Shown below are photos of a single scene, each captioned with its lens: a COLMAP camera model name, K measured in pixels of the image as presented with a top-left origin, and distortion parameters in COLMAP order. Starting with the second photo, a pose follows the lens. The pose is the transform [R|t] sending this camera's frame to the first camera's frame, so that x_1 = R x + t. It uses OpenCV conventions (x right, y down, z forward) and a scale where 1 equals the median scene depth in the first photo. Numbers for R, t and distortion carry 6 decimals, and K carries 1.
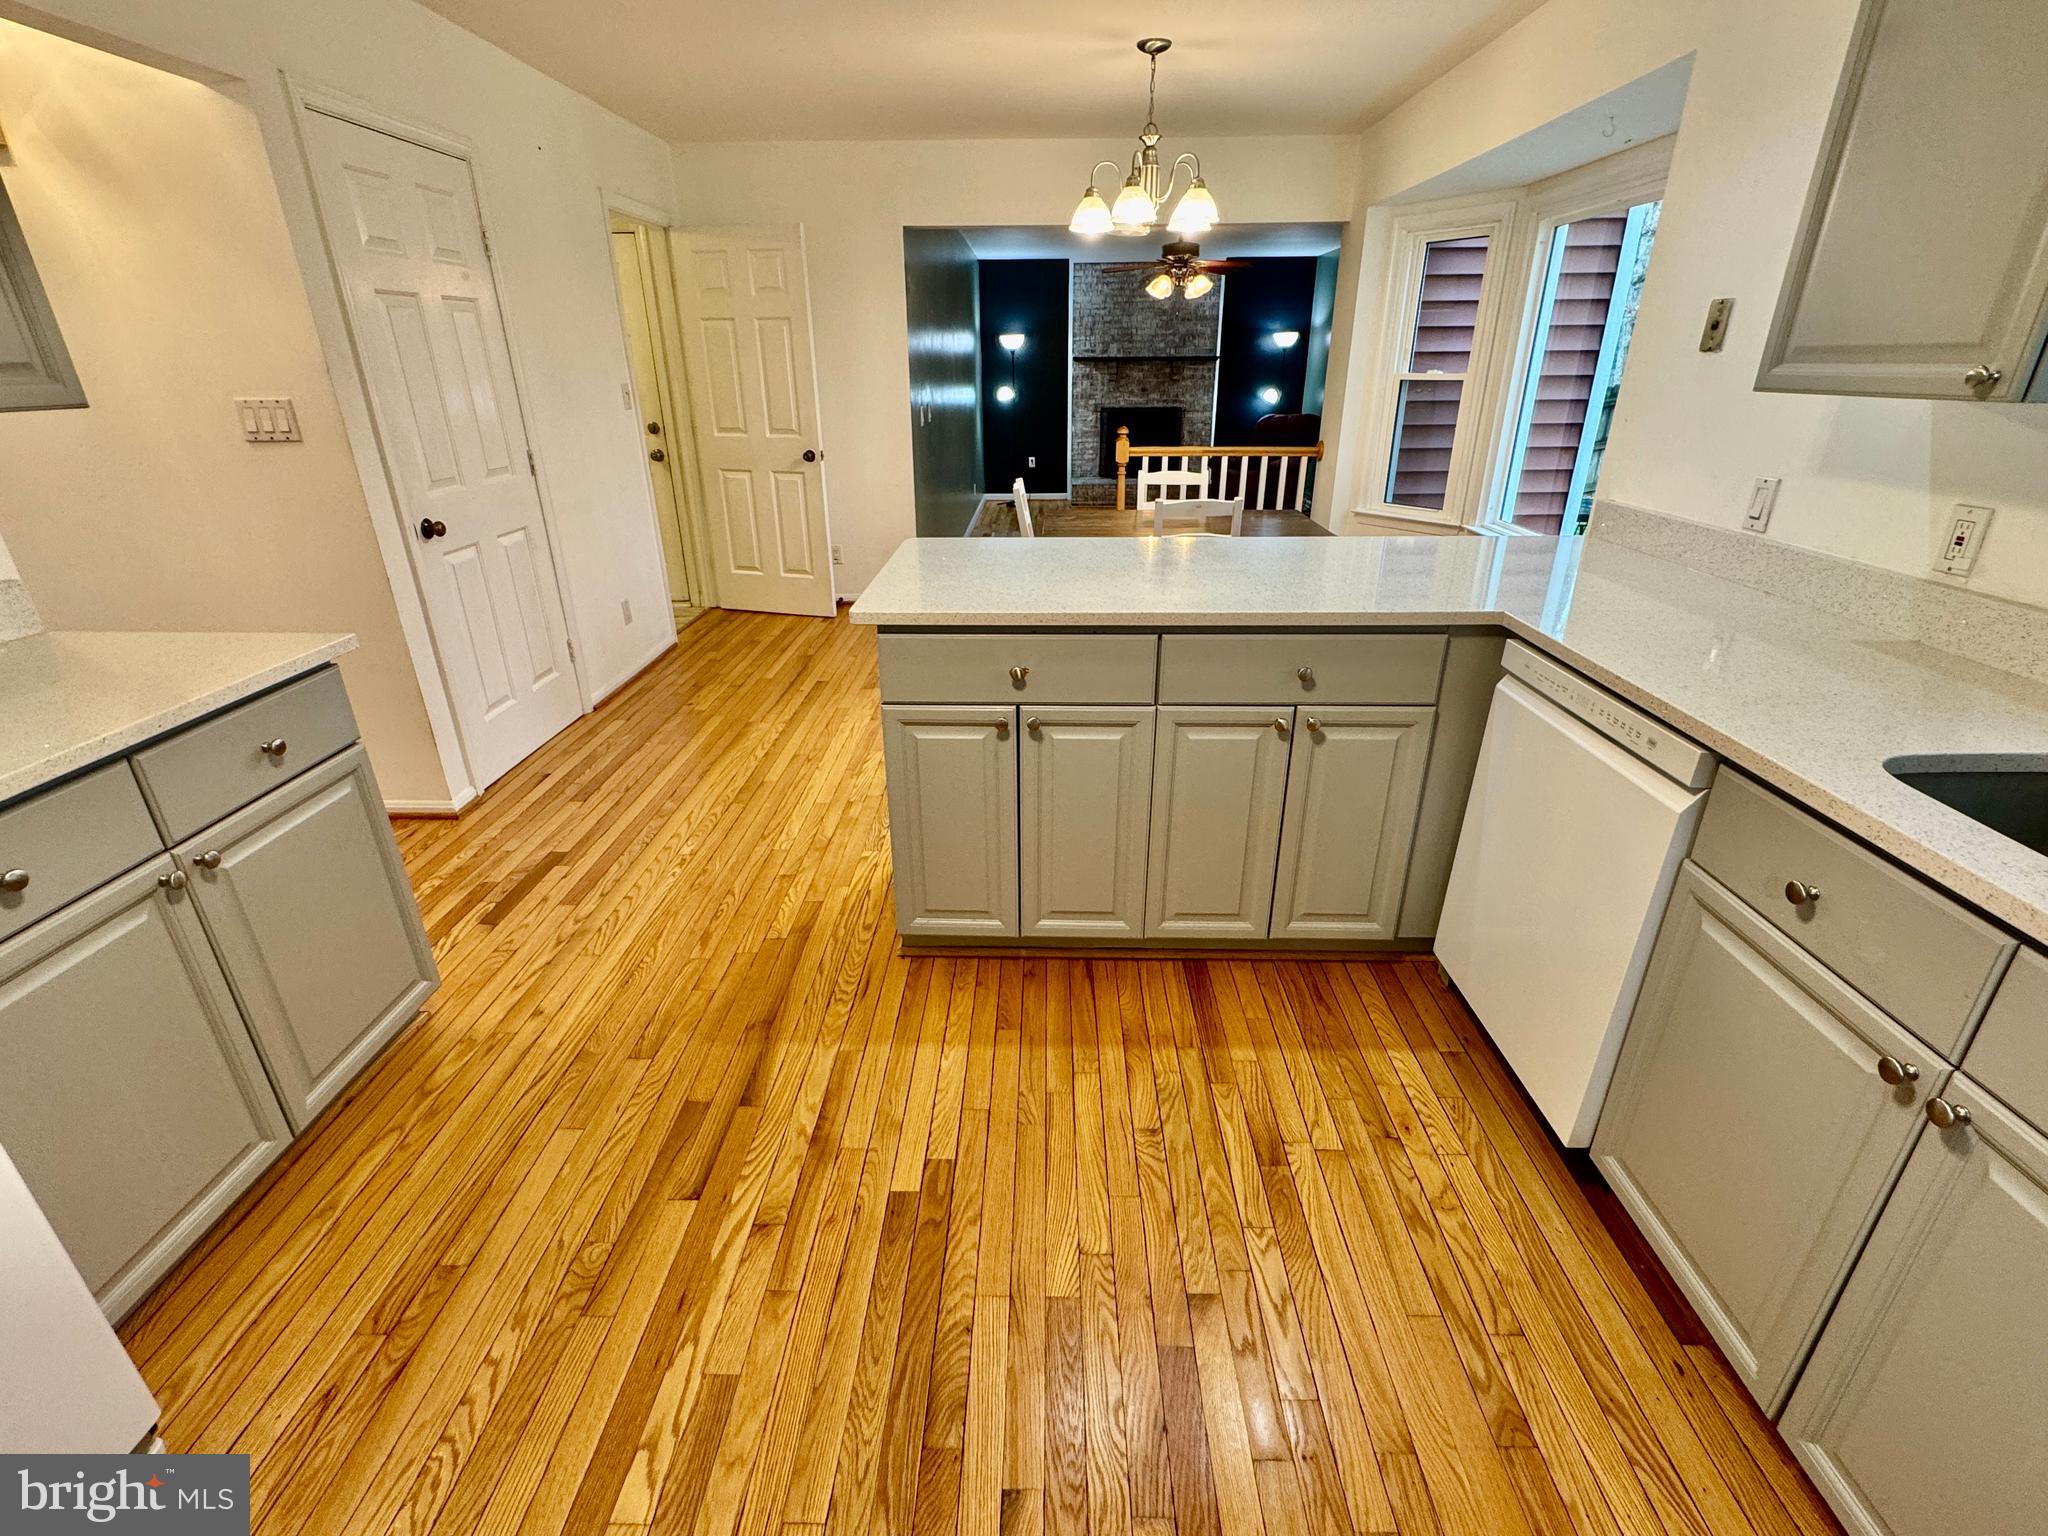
lens RADIAL K [[928.9, 0, 1023.1], [0, 928.9, 766.5], [0, 0, 1]] dist [-0.002309, 0.000220]
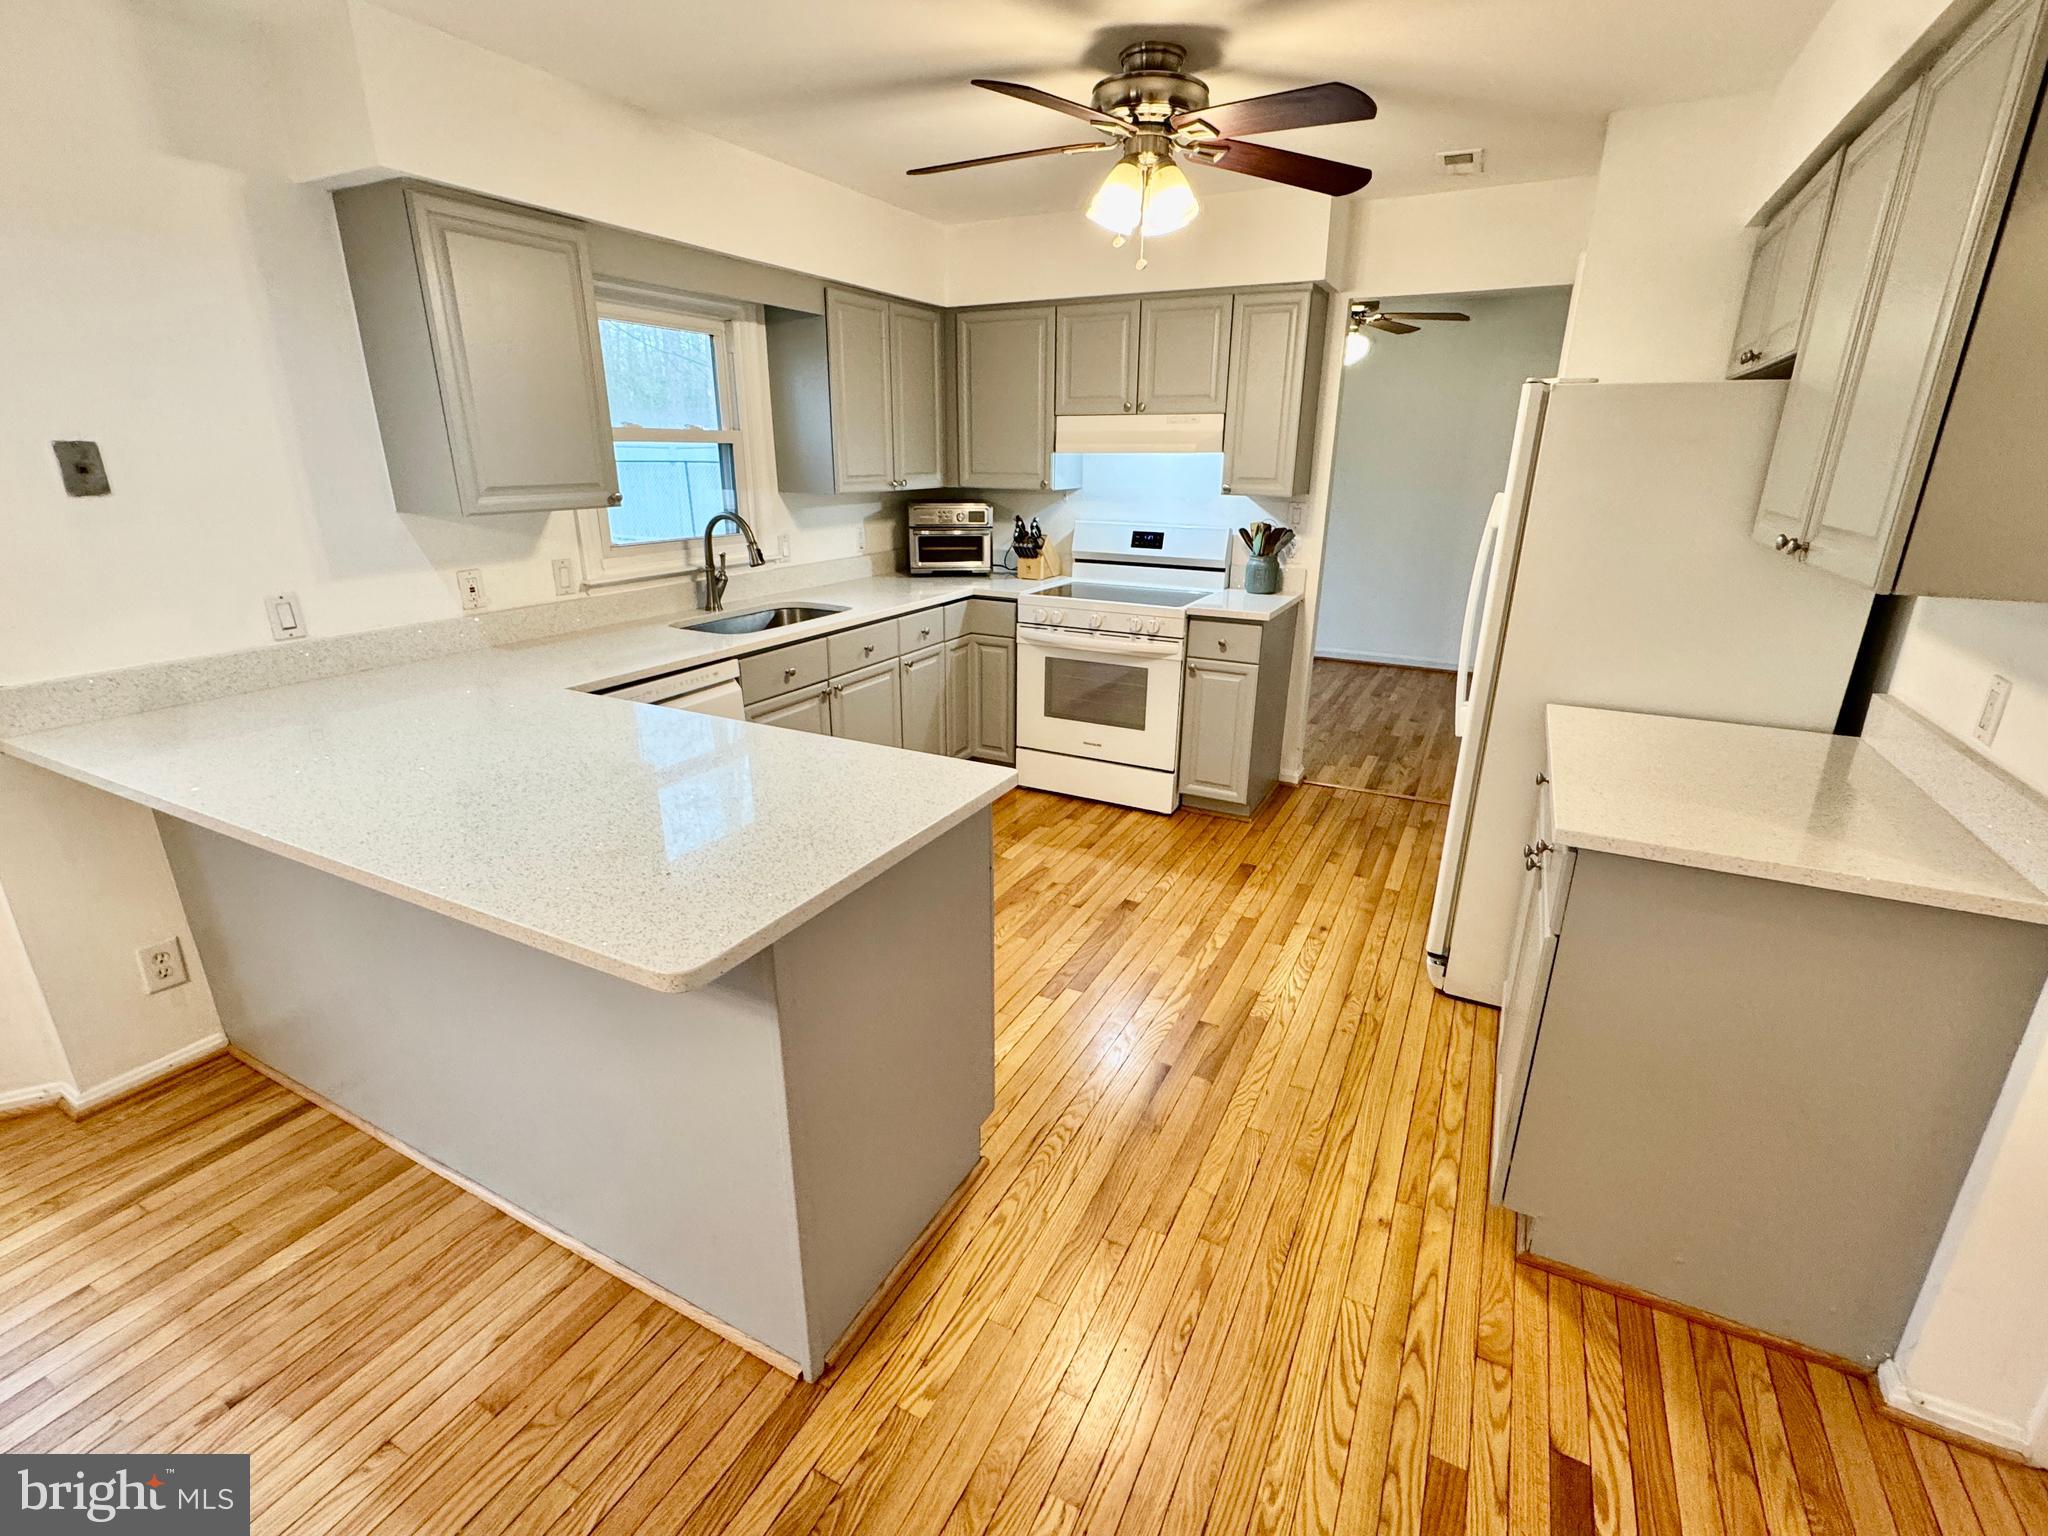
lens RADIAL K [[928.9, 0, 1023.1], [0, 928.9, 766.5], [0, 0, 1]] dist [-0.002309, 0.000220]
pose [[-0.898630, -0.141658, 0.415206, -0.594317], [0.175376, 0.751524, 0.635968, -0.786637], [-0.402128, 0.644317, -0.650499, 1.648082]]
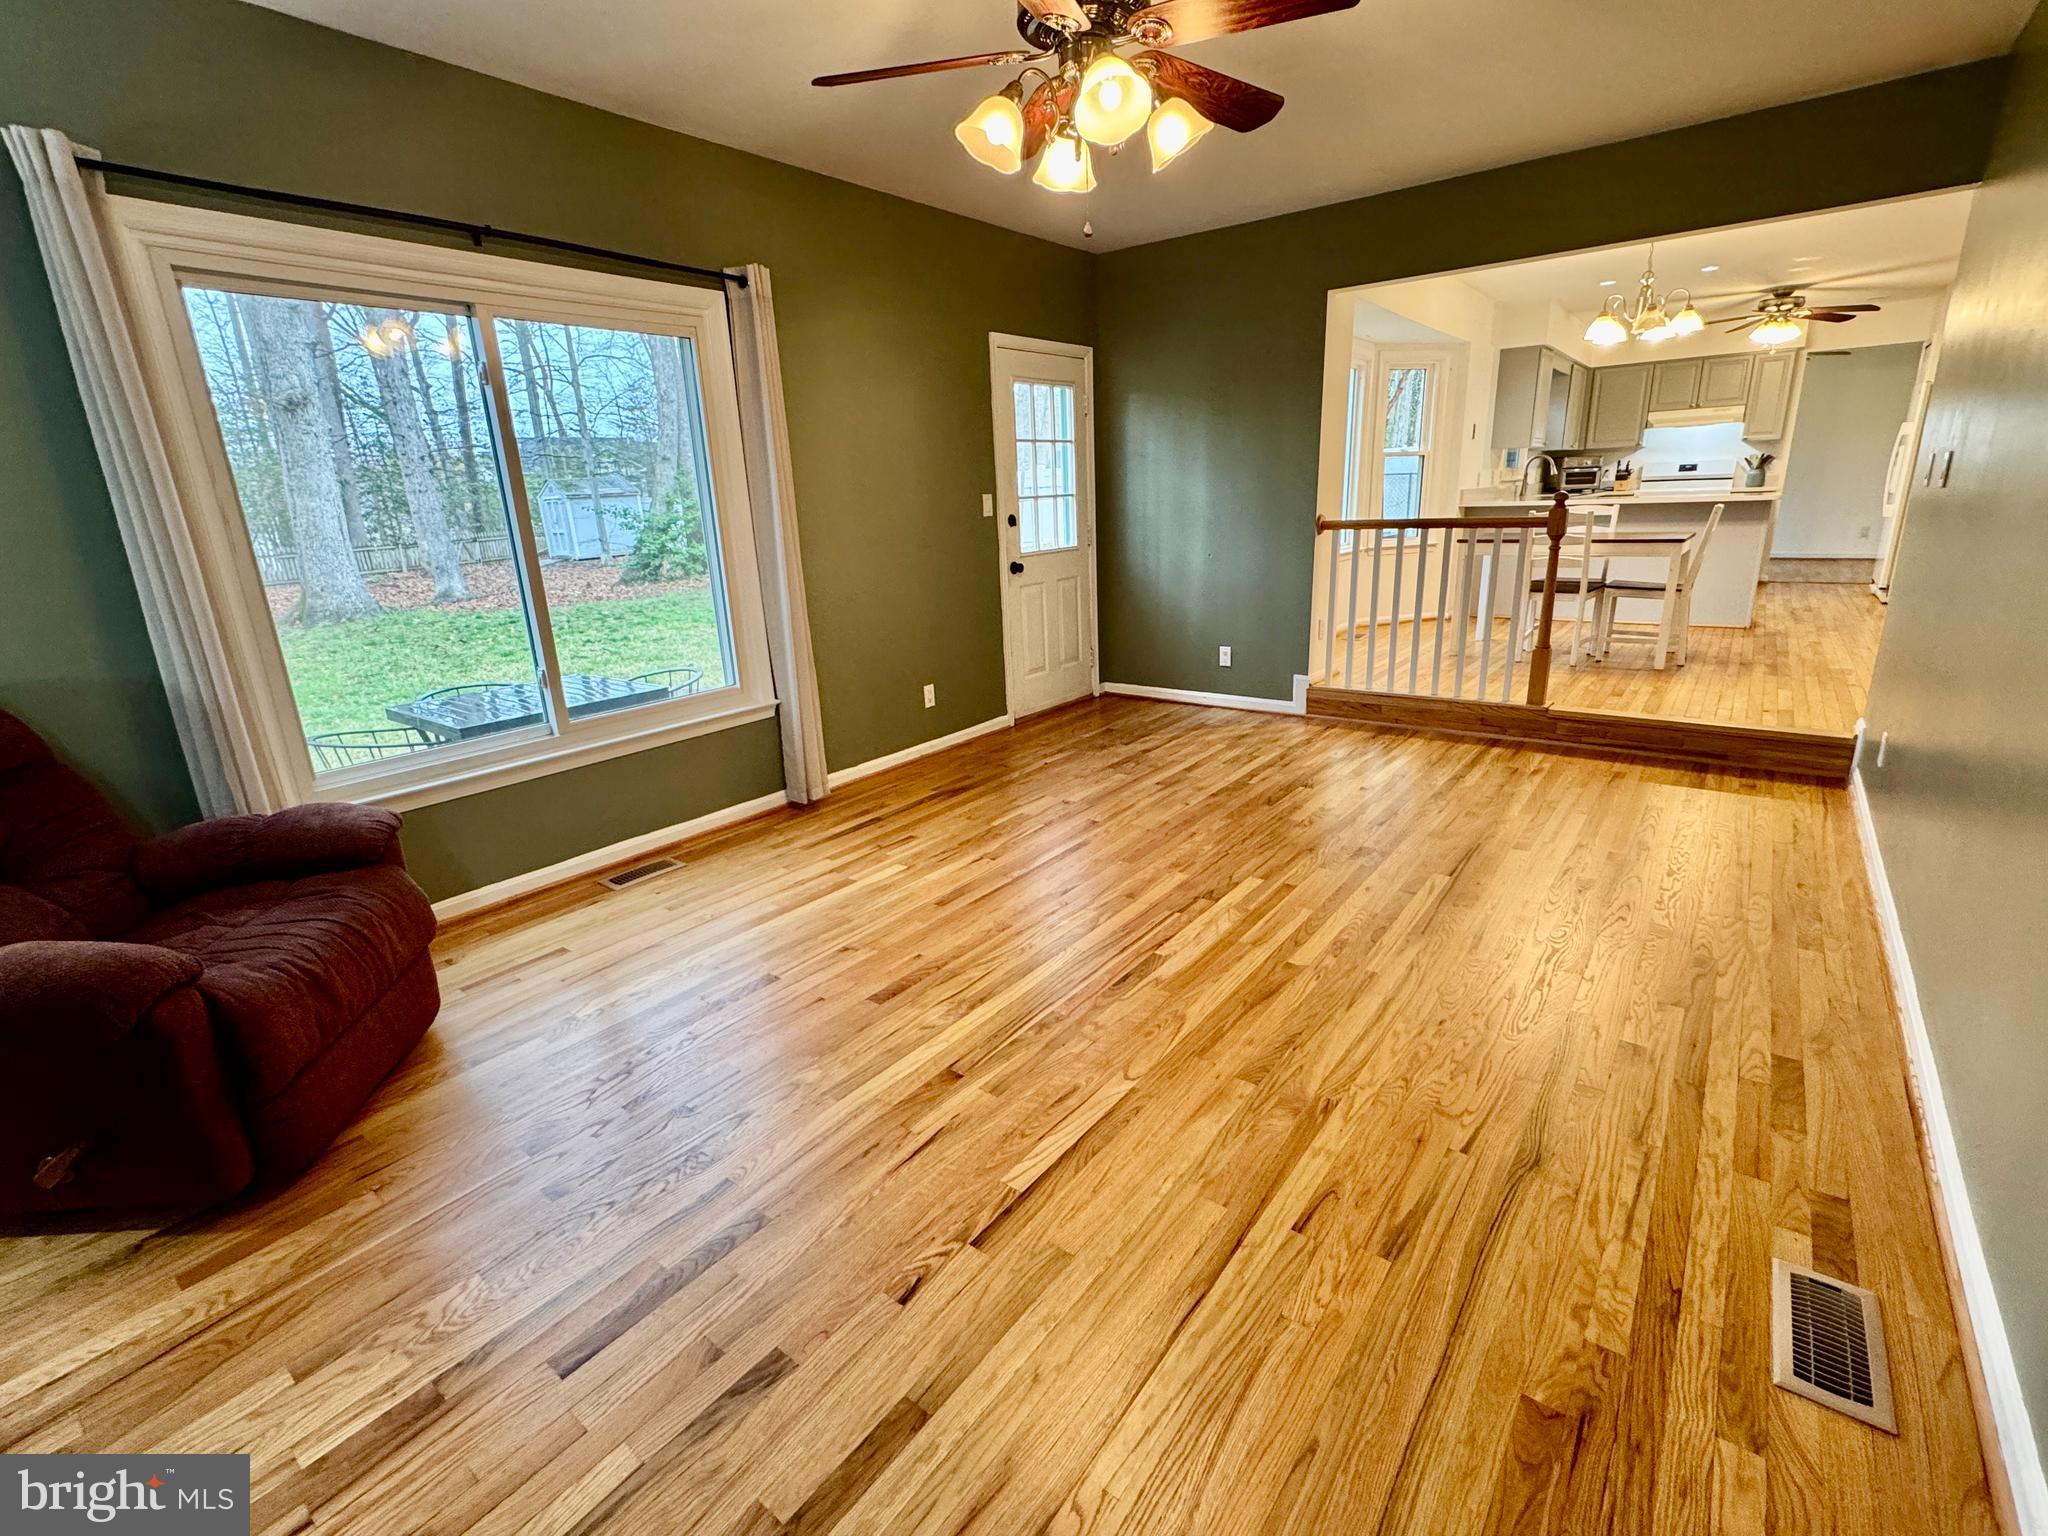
lens RADIAL K [[928.9, 0, 1023.1], [0, 928.9, 766.5], [0, 0, 1]] dist [-0.002309, 0.000220]
pose [[-0.807392, -0.126614, 0.576270, -0.029152], [0.278450, 0.779325, 0.561354, -2.170781], [-0.520177, 0.613695, -0.593965, 5.322149]]
